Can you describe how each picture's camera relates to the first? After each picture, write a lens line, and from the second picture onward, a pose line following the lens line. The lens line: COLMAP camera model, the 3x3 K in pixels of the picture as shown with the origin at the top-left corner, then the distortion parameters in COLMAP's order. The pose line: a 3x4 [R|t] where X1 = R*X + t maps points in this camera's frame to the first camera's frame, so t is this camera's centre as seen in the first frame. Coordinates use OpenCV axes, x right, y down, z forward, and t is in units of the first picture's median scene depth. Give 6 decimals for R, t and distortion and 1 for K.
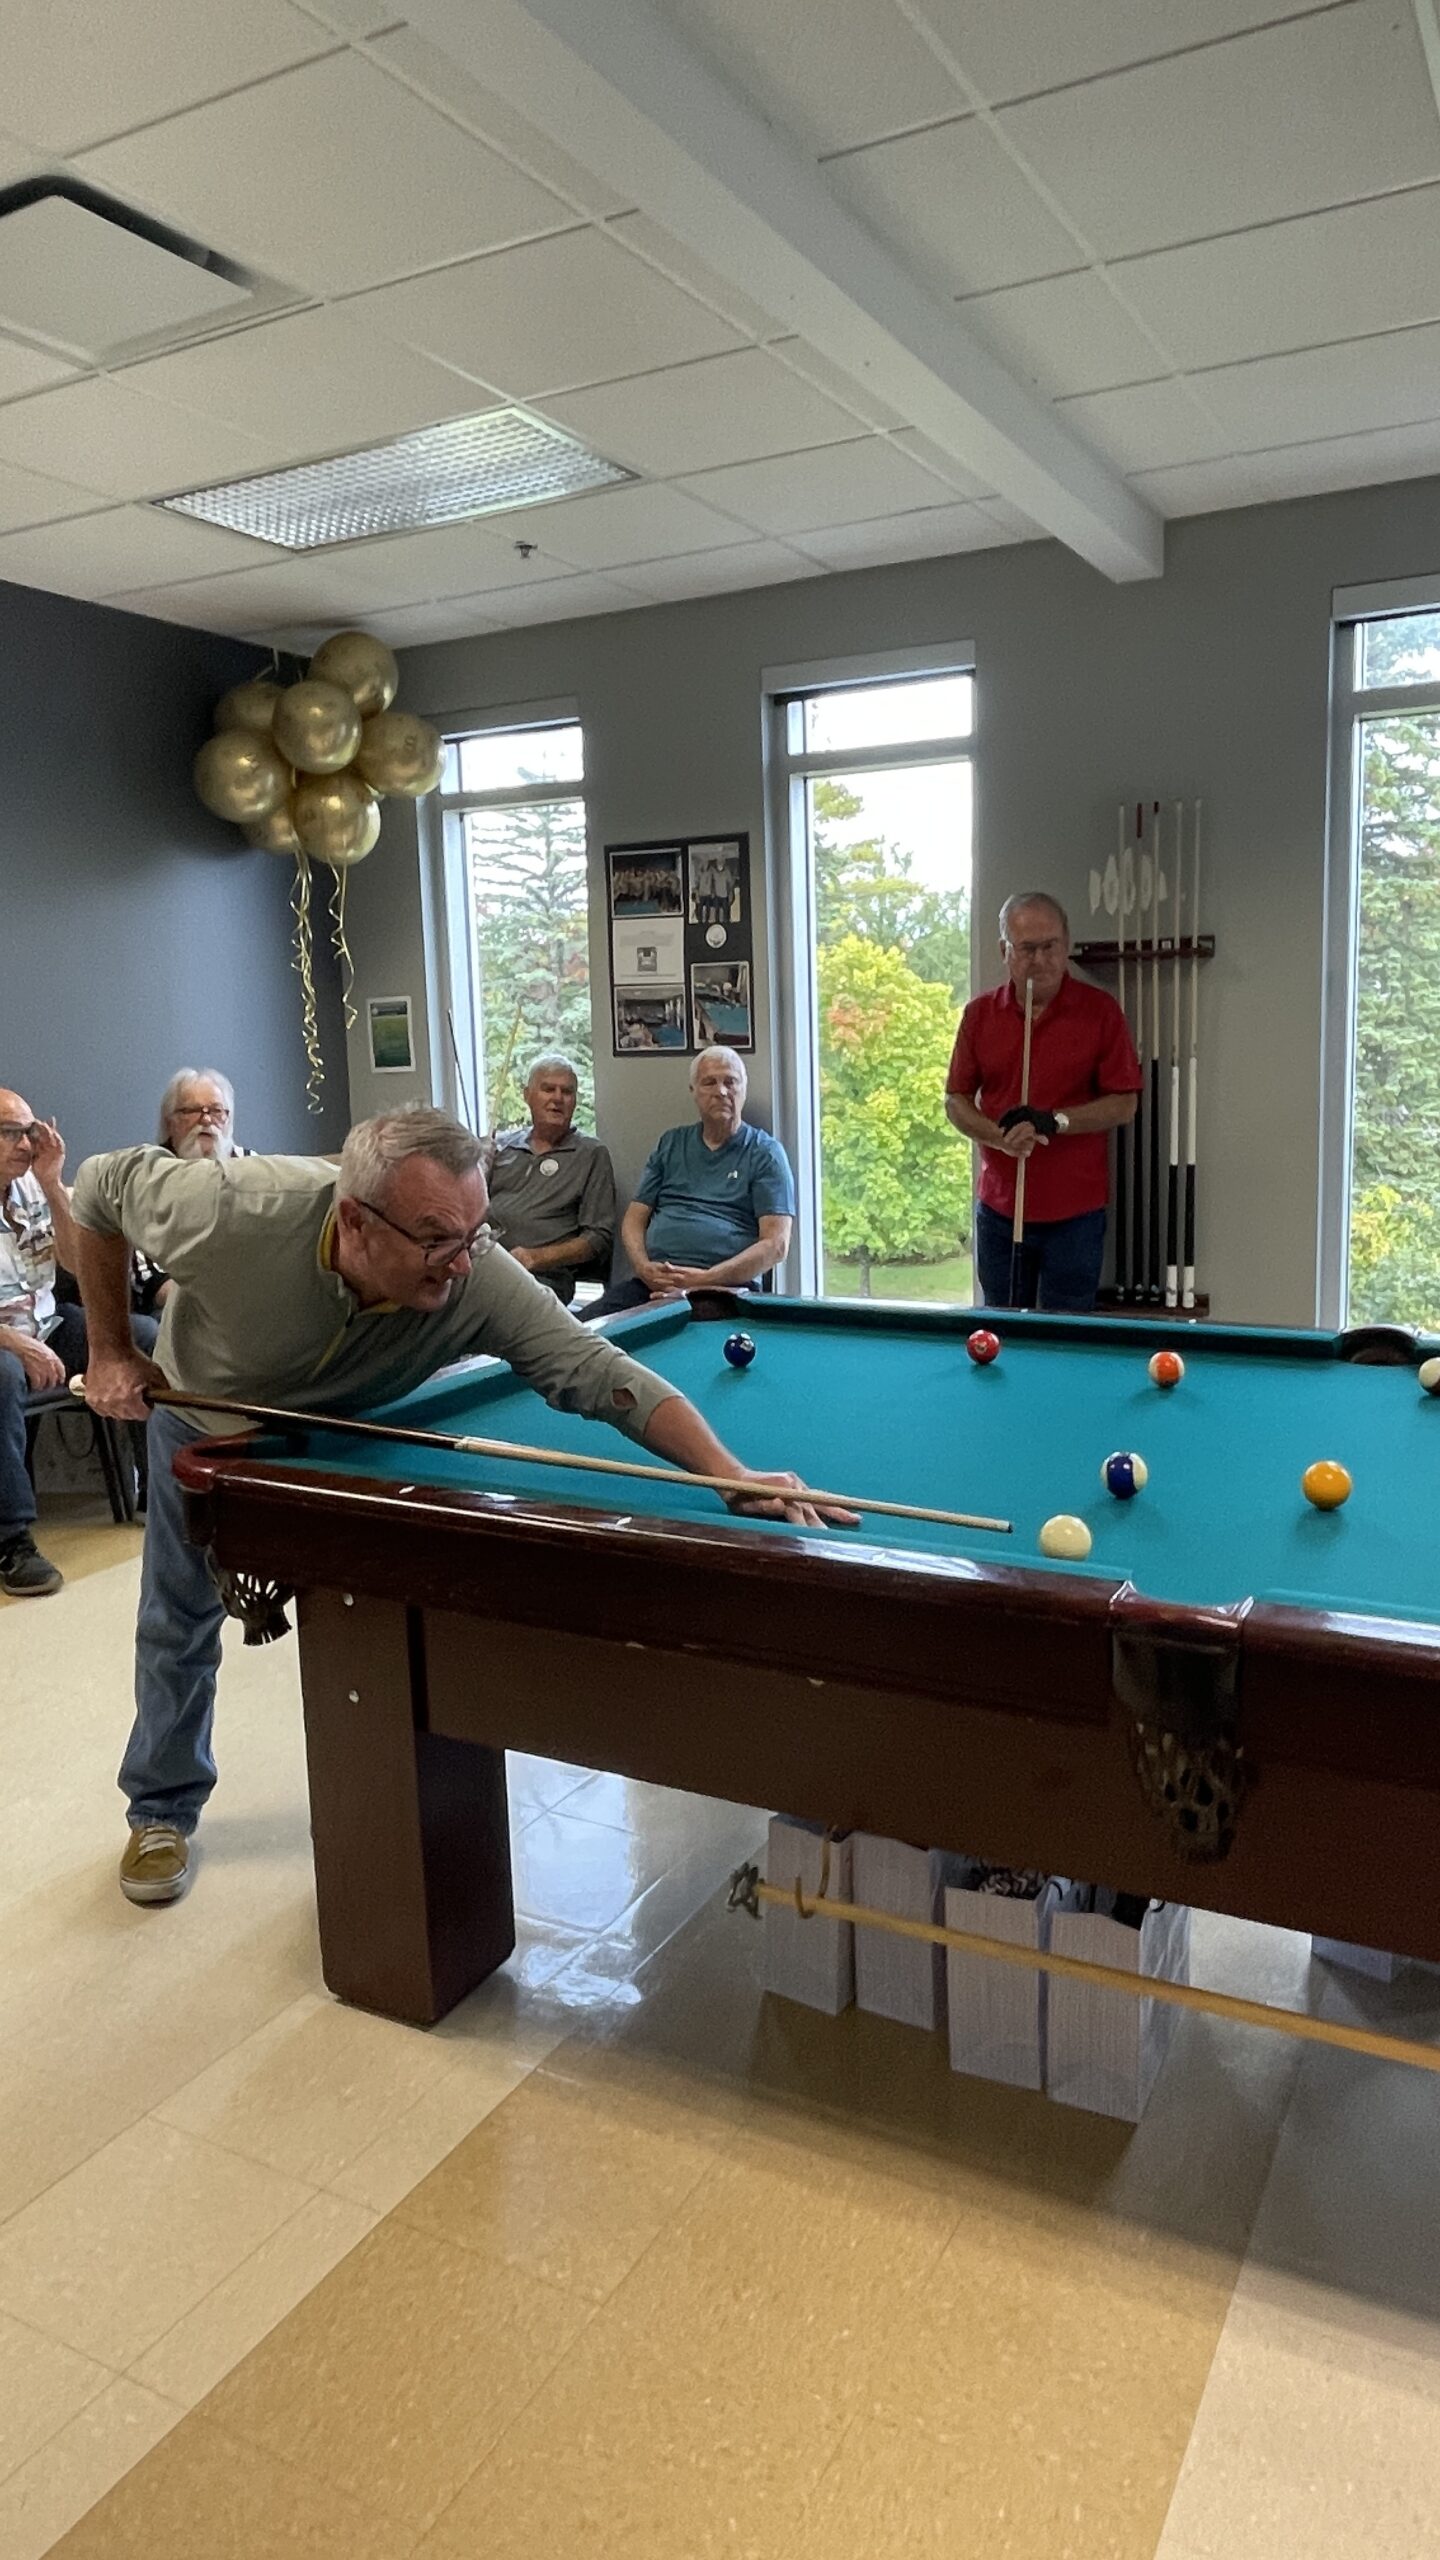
lens RADIAL K [[1633.8, 0, 759.3], [0, 1633.8, 1257.9], [0, 0, 1]] dist [0.011626, -0.005733]
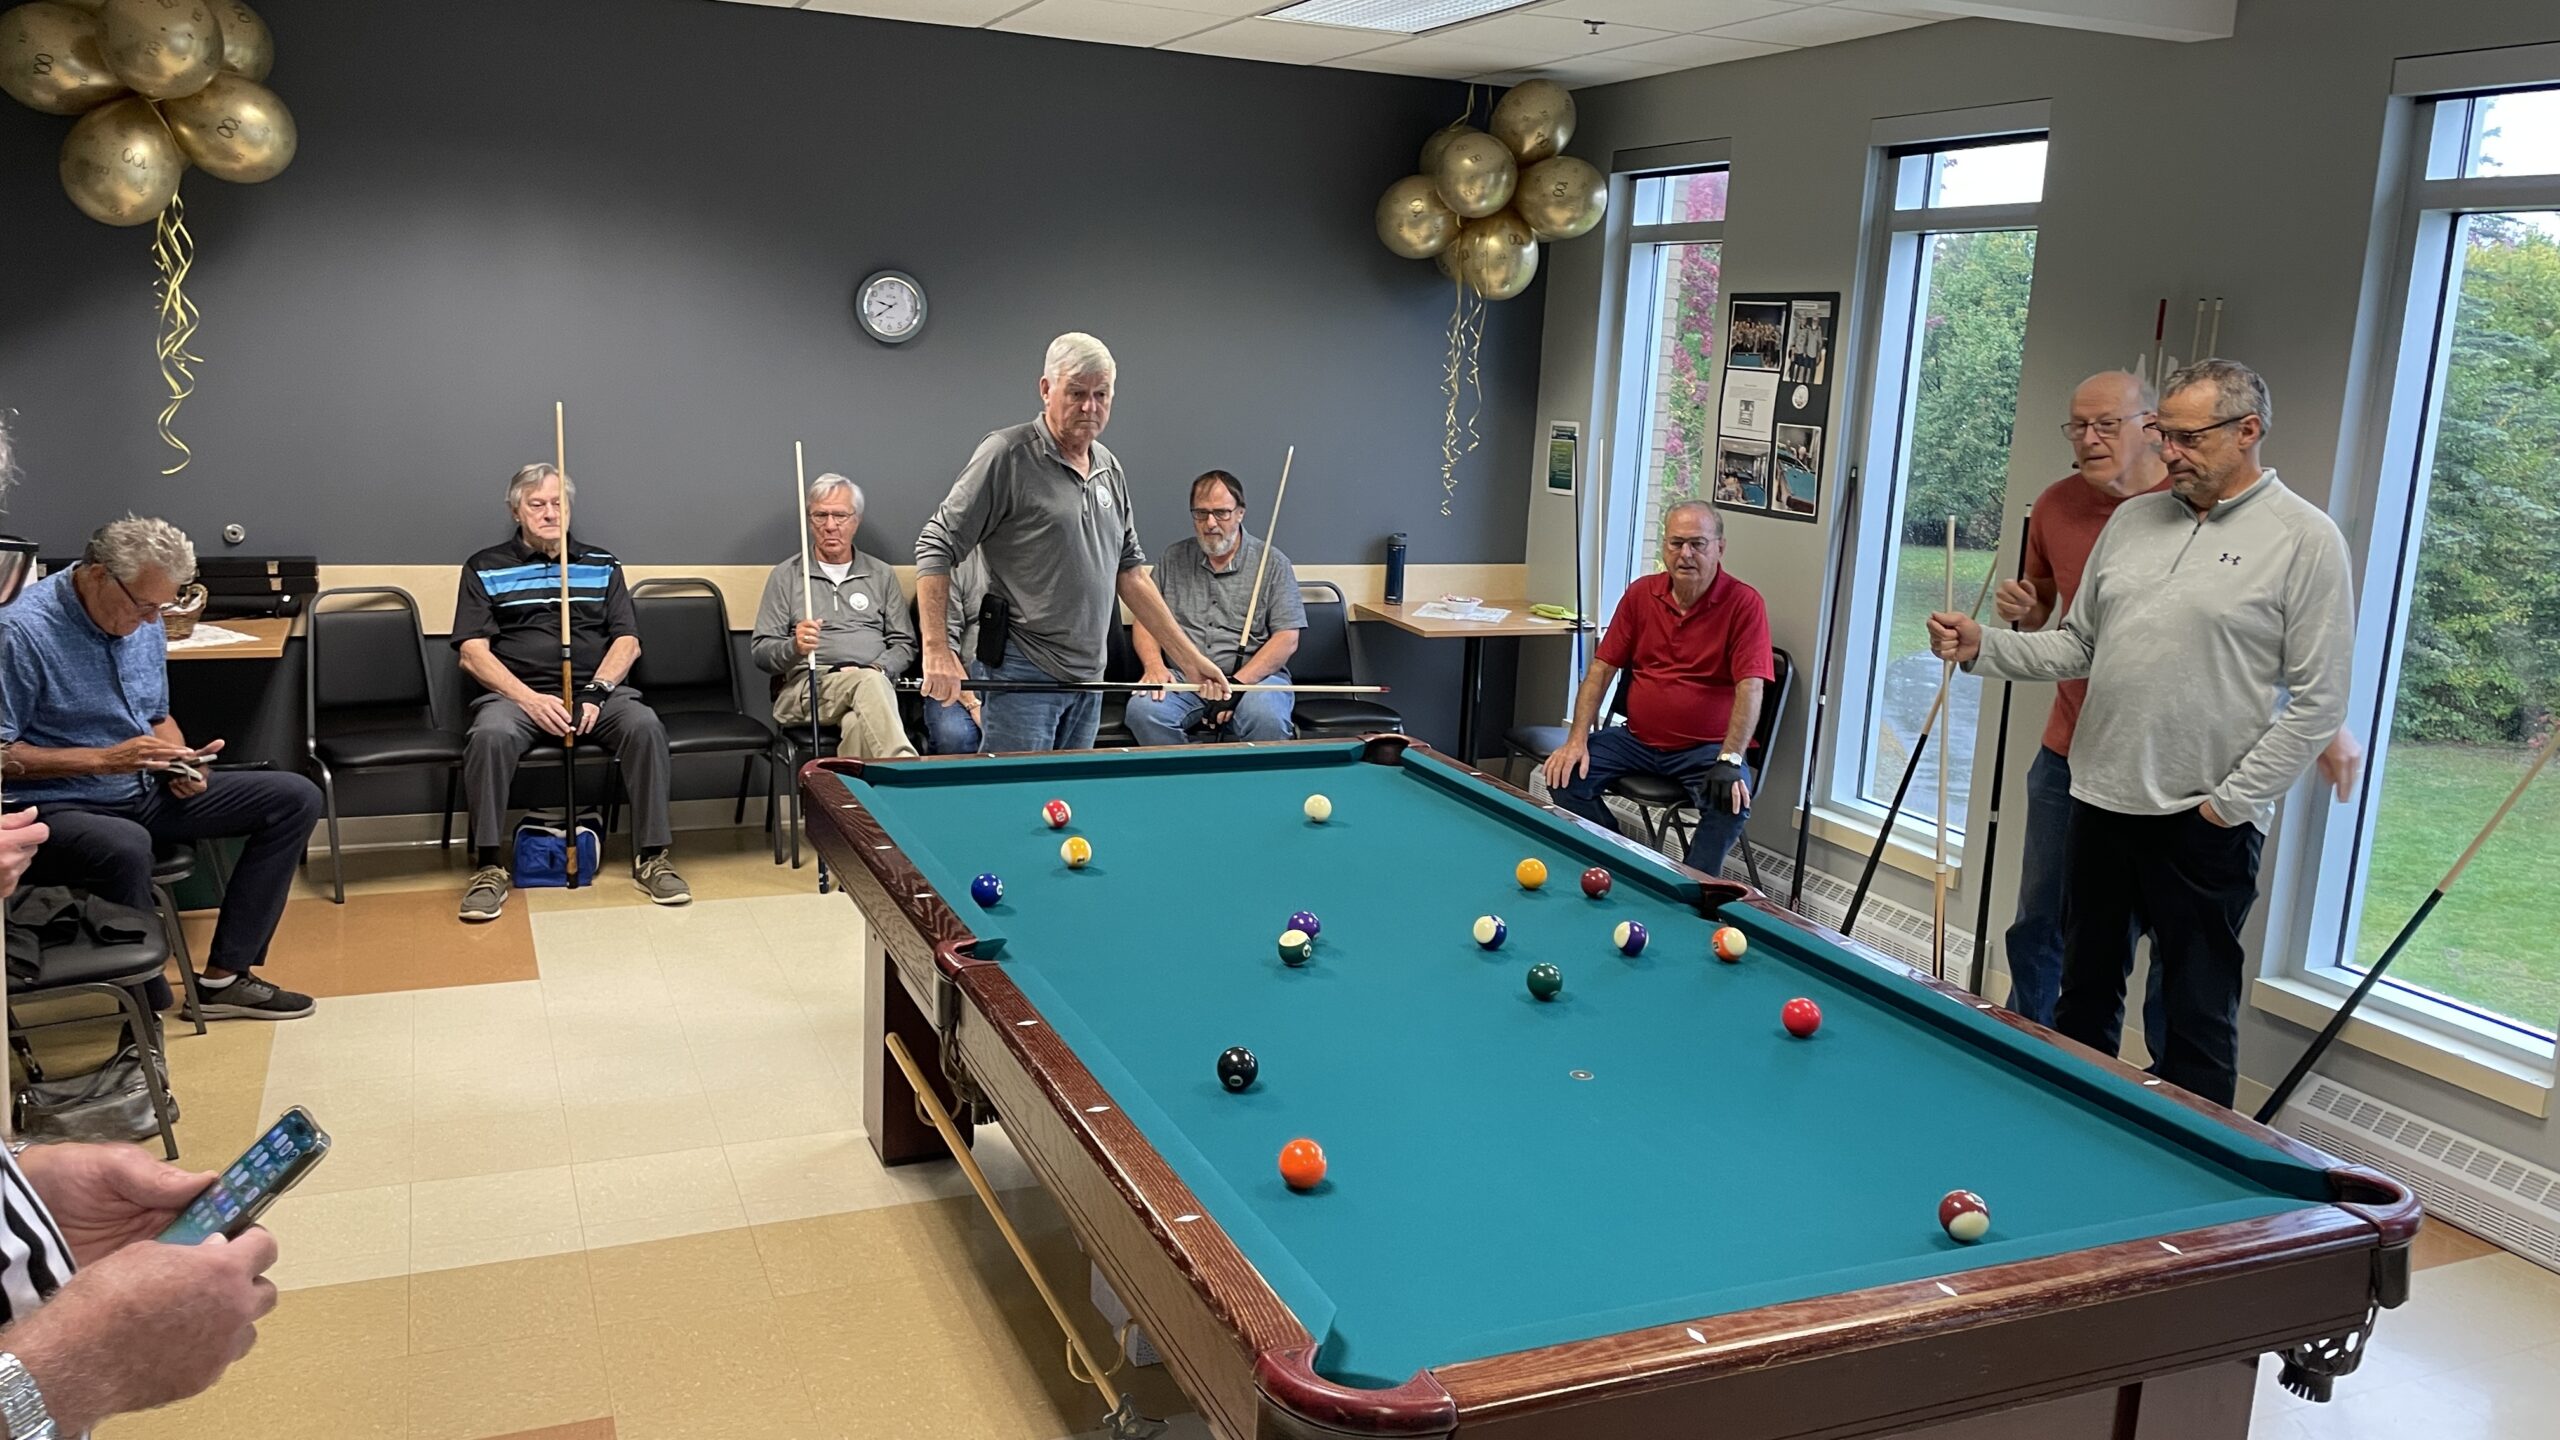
lens RADIAL K [[1947.2, 0, 1272.0], [0, 1947.2, 697.9], [0, 0, 1]] dist [0.085318, -0.103335]
pose [[0.769789, 0.183203, -0.611442, 0.469470], [-0.166139, 0.982415, 0.085192, -0.069463], [0.616298, 0.036005, 0.786690, -0.090872]]
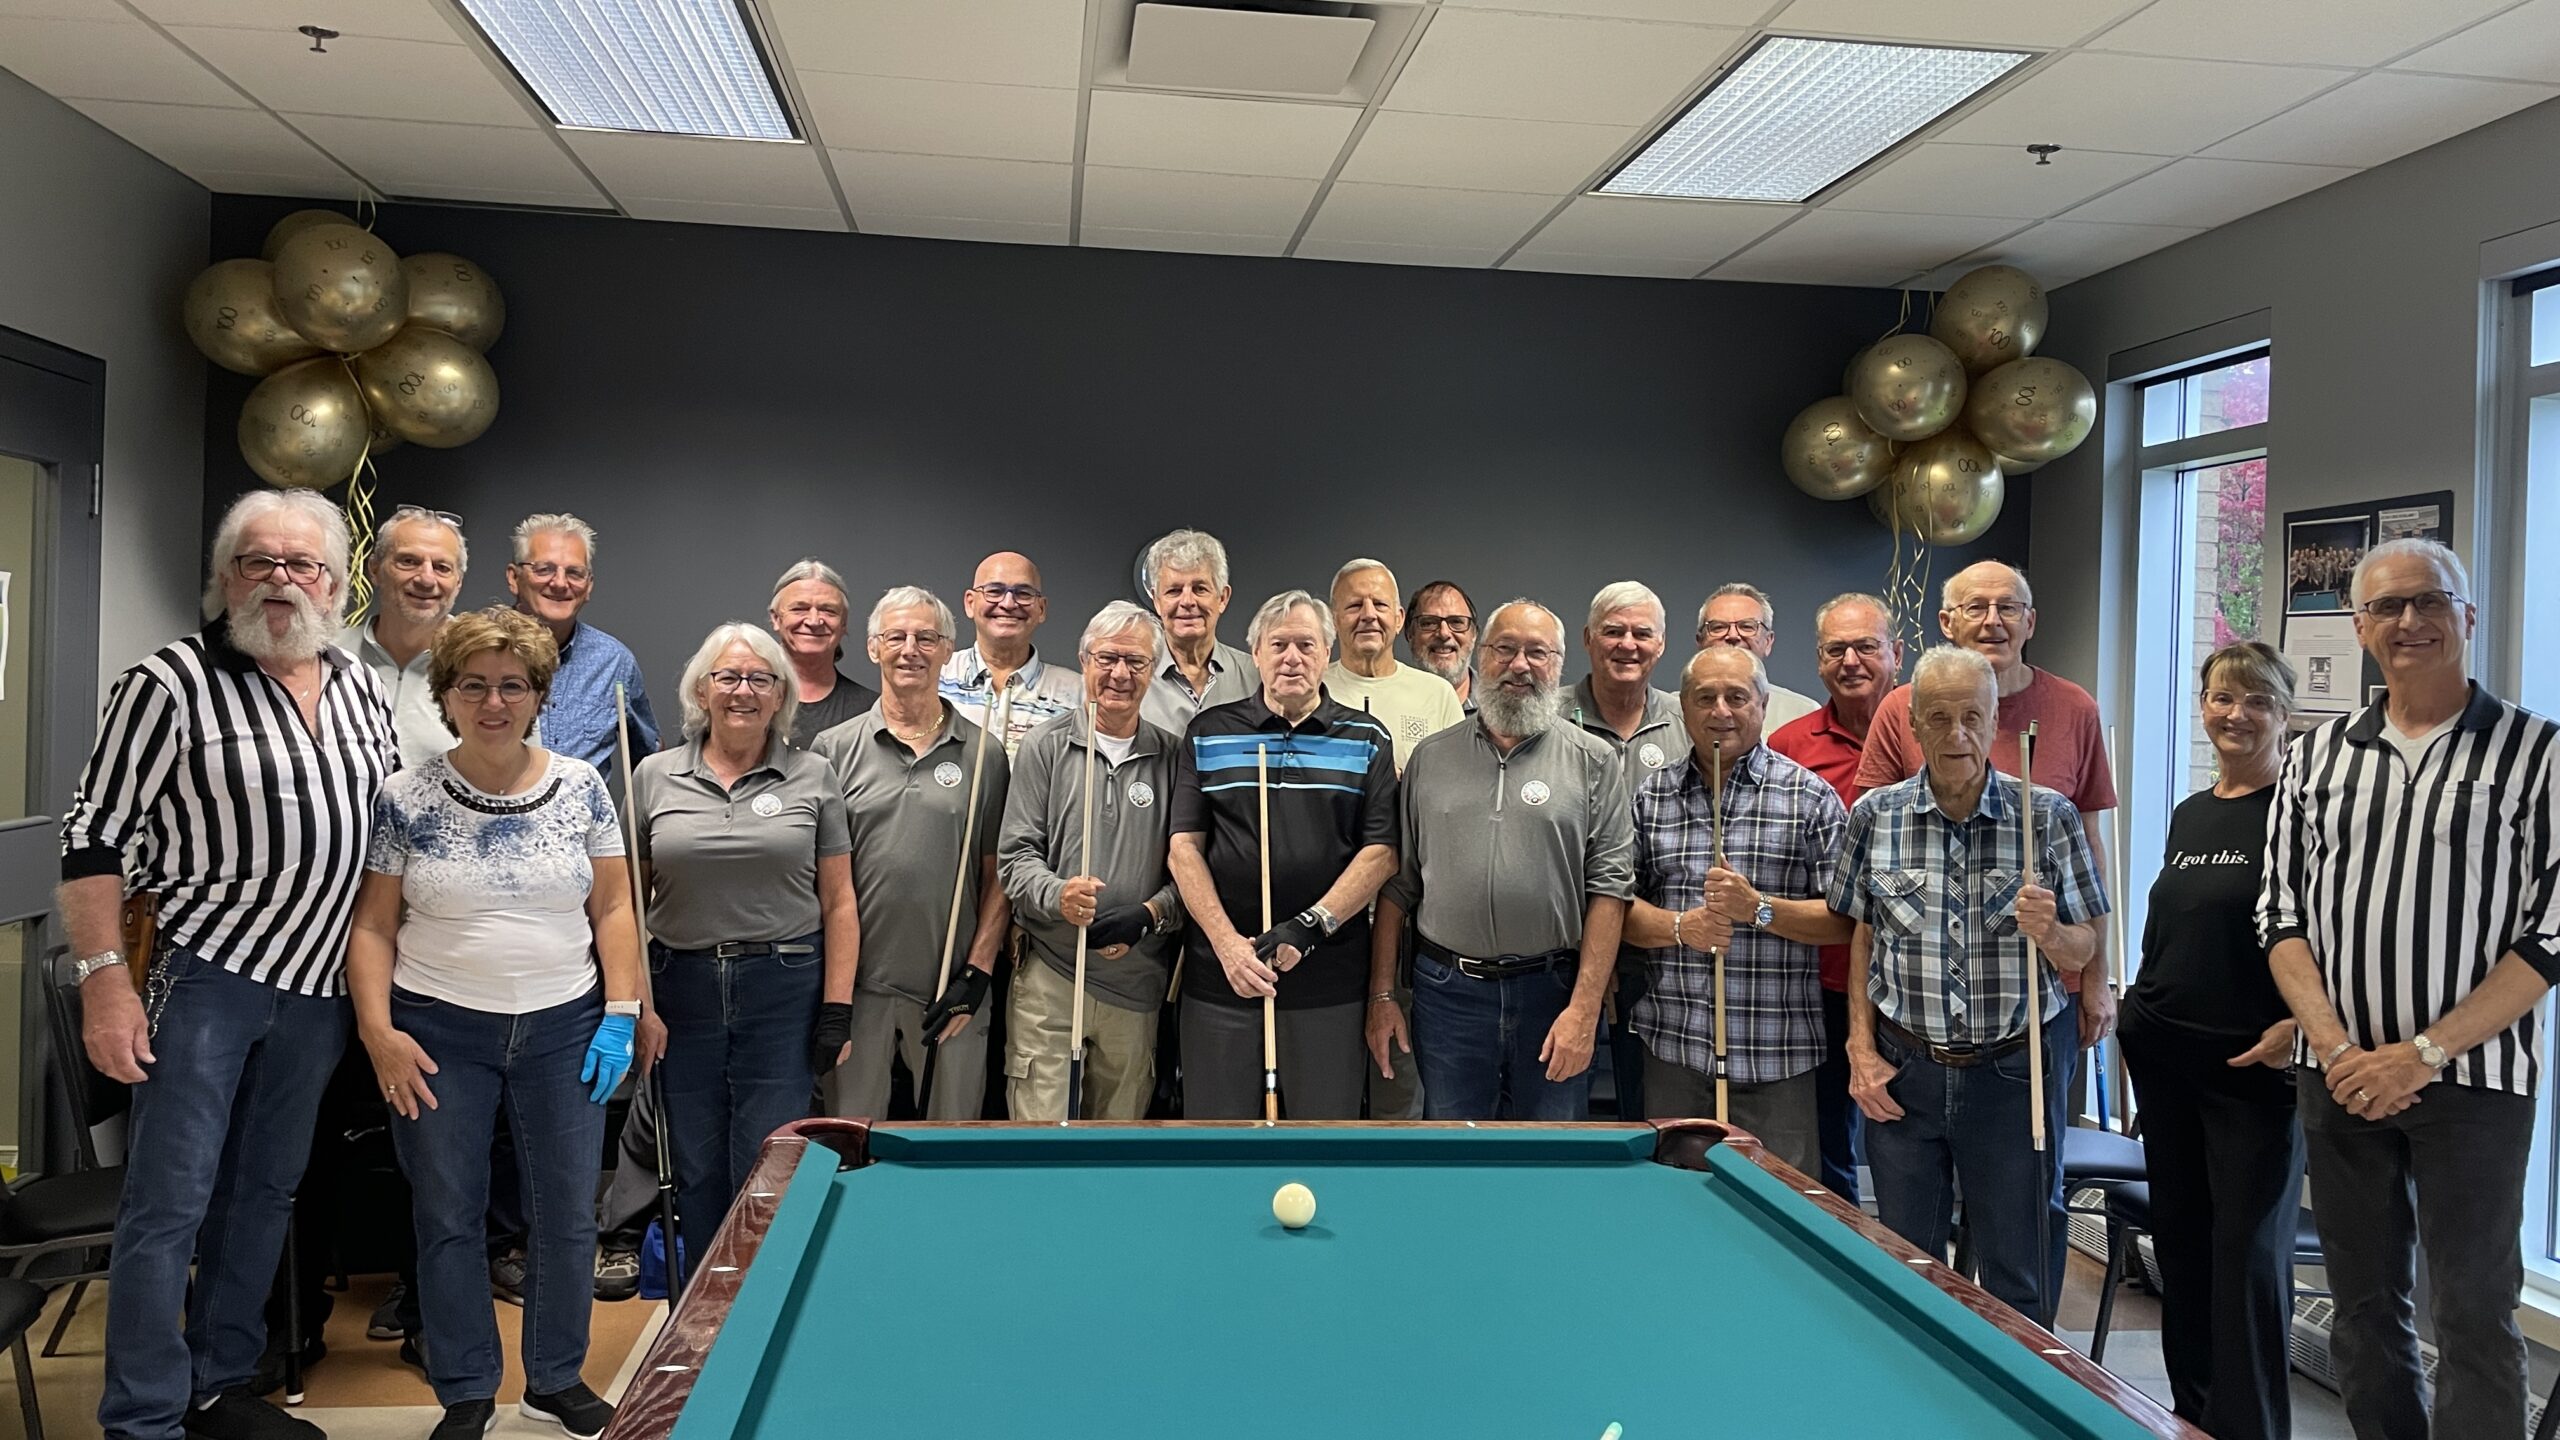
lens RADIAL K [[1947.2, 0, 1269.0], [0, 1947.2, 695.0], [0, 0, 1]] dist [0.085318, -0.103335]
pose [[0.564745, 0.051942, -0.823630, 0.370865], [-0.168631, 0.984223, -0.053557, -0.057565], [0.807853, 0.169136, 0.564594, 0.186388]]
